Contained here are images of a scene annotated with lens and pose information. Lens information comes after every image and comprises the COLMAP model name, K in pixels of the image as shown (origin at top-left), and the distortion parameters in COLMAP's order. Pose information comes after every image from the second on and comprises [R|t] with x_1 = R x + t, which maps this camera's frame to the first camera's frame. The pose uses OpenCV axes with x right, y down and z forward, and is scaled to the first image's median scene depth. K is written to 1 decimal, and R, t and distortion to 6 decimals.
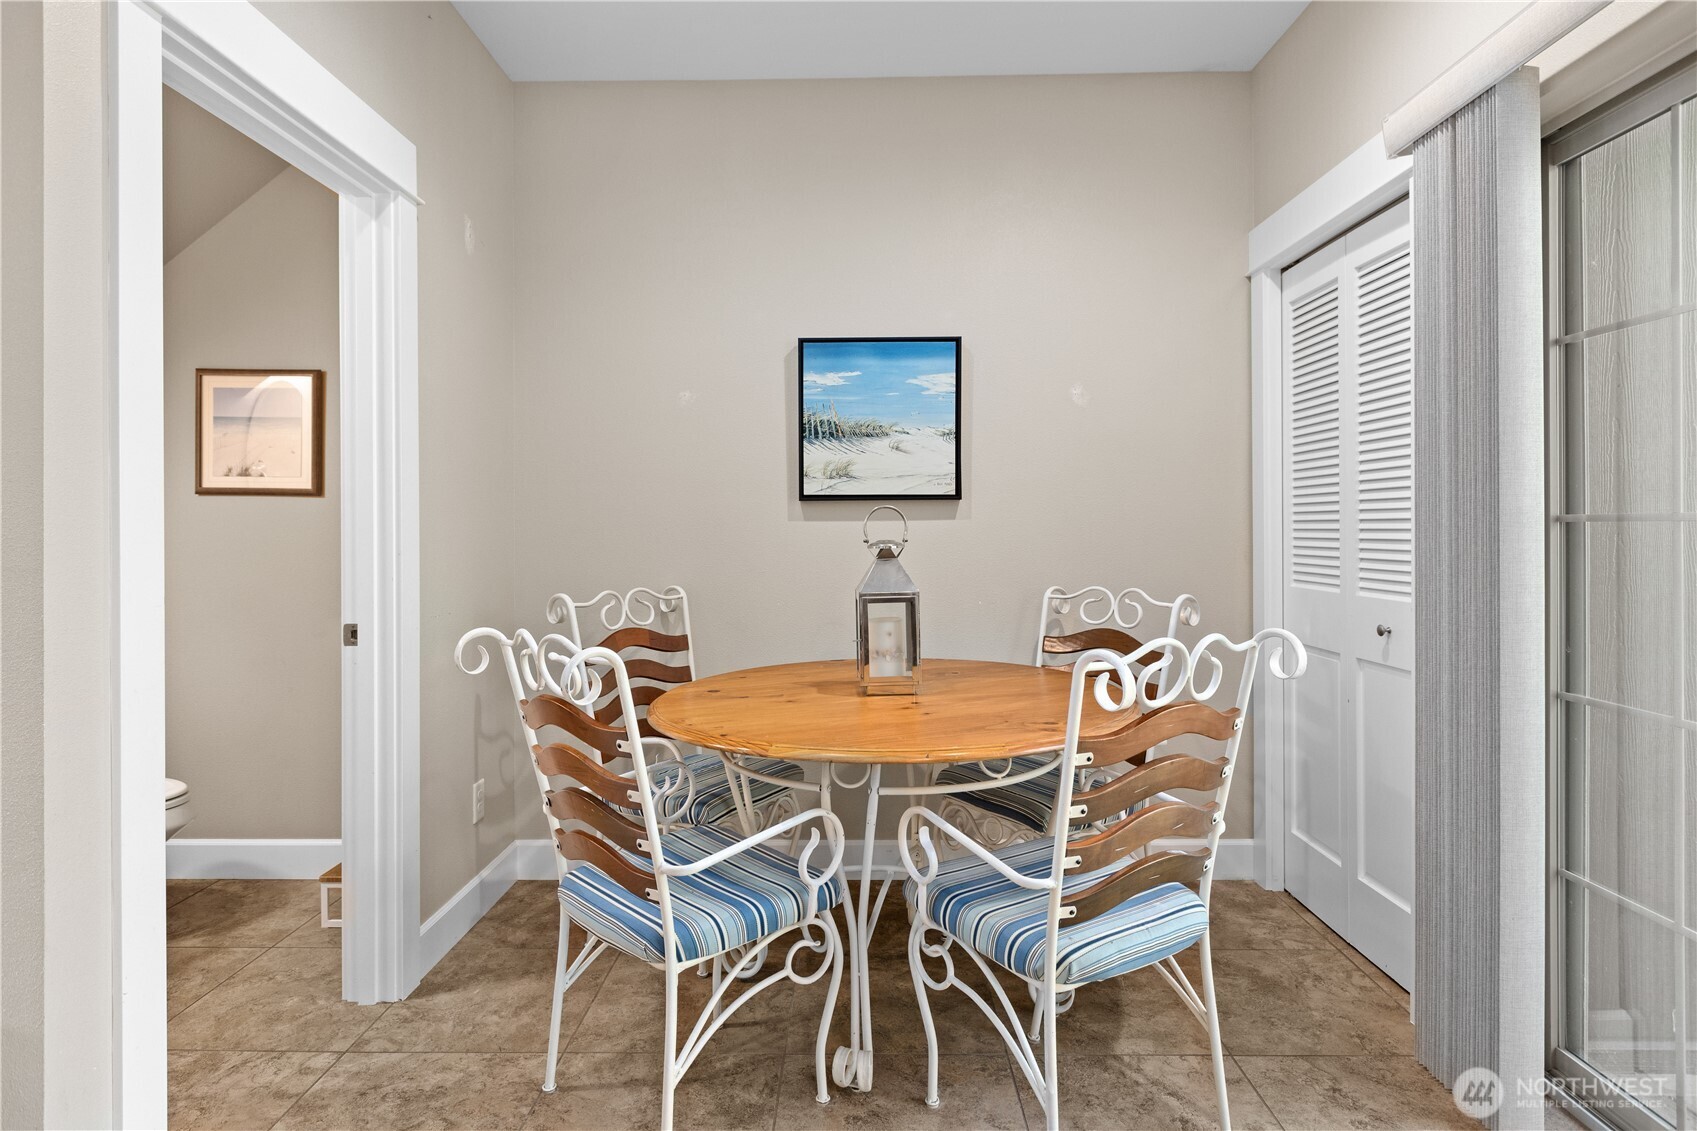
lens RADIAL K [[887.7, 0, 864.0], [0, 887.7, 537.9], [0, 0, 1]] dist [0.000394, 0.001444]
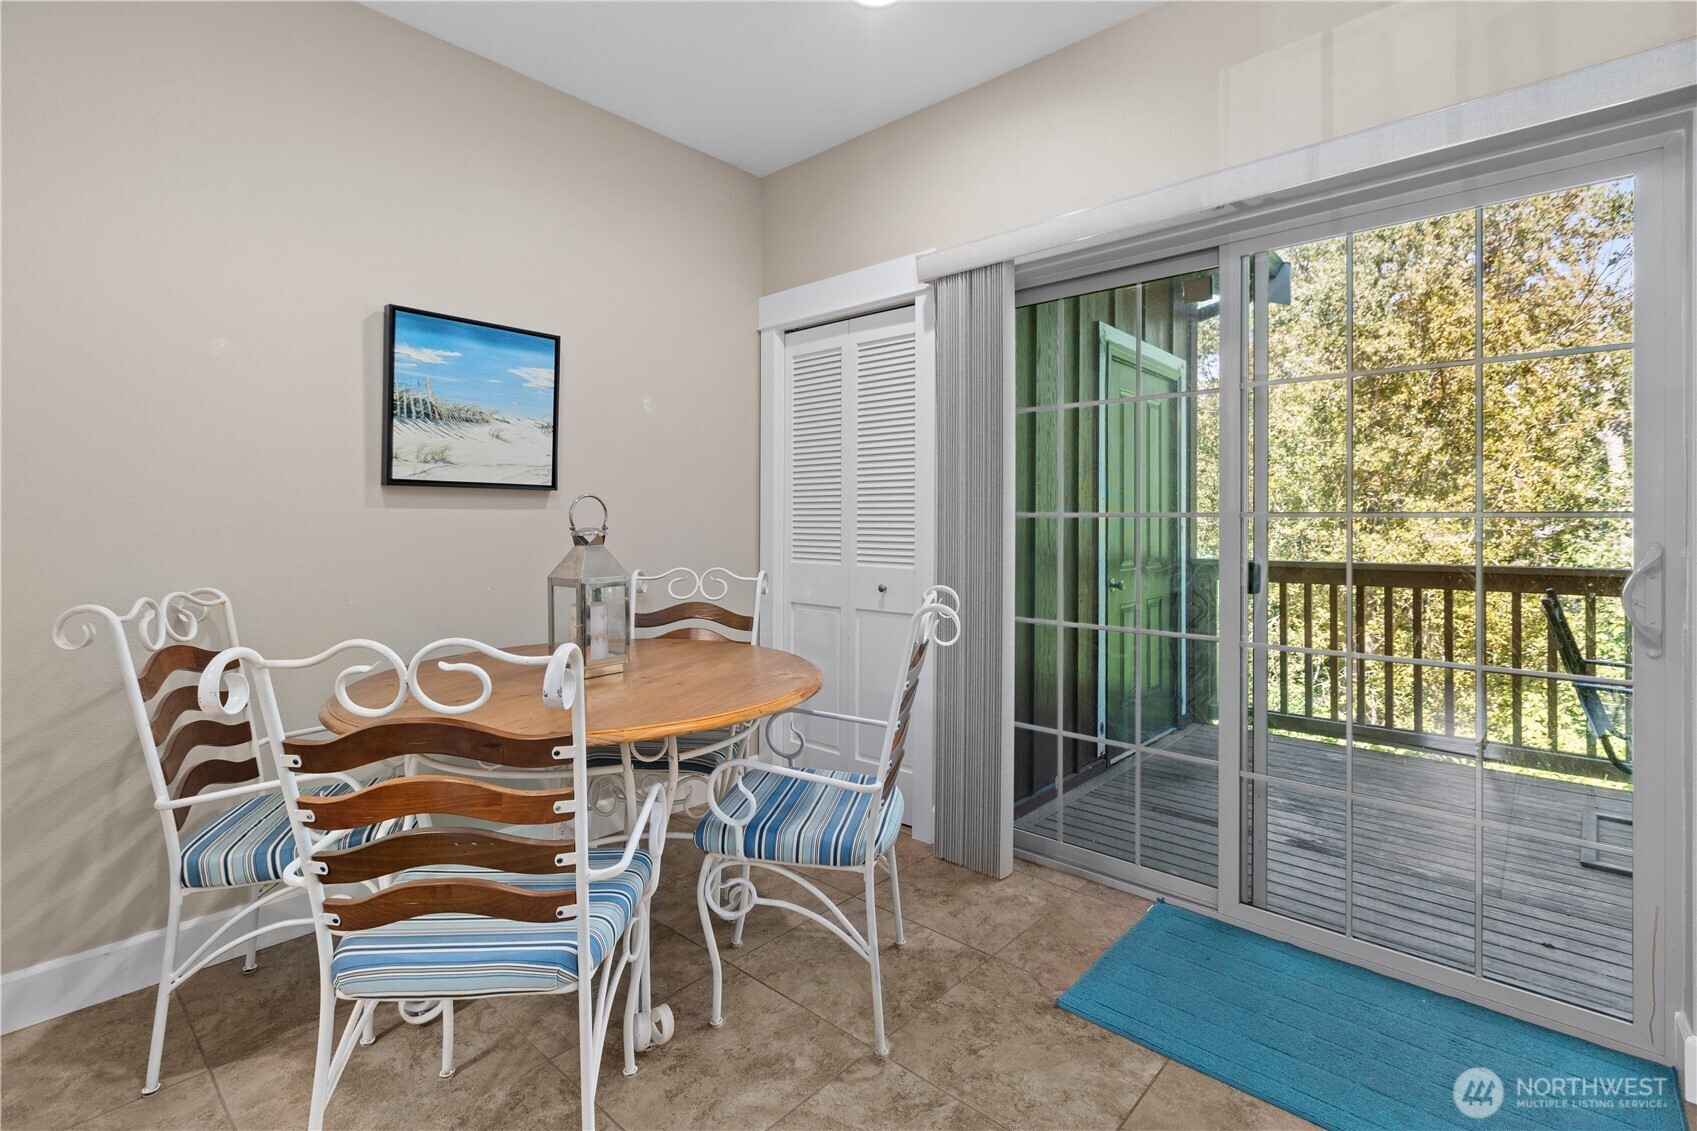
lens RADIAL K [[764.9, 0, 845.8], [0, 764.9, 527.4], [0, 0, 1]] dist [0.000600, -0.000352]
pose [[0.670592, 0.003051, 0.741820, -0.339719], [0.001775, 0.999982, -0.005716, 0.006415], [-0.741824, 0.005150, 0.670574, 0.139851]]
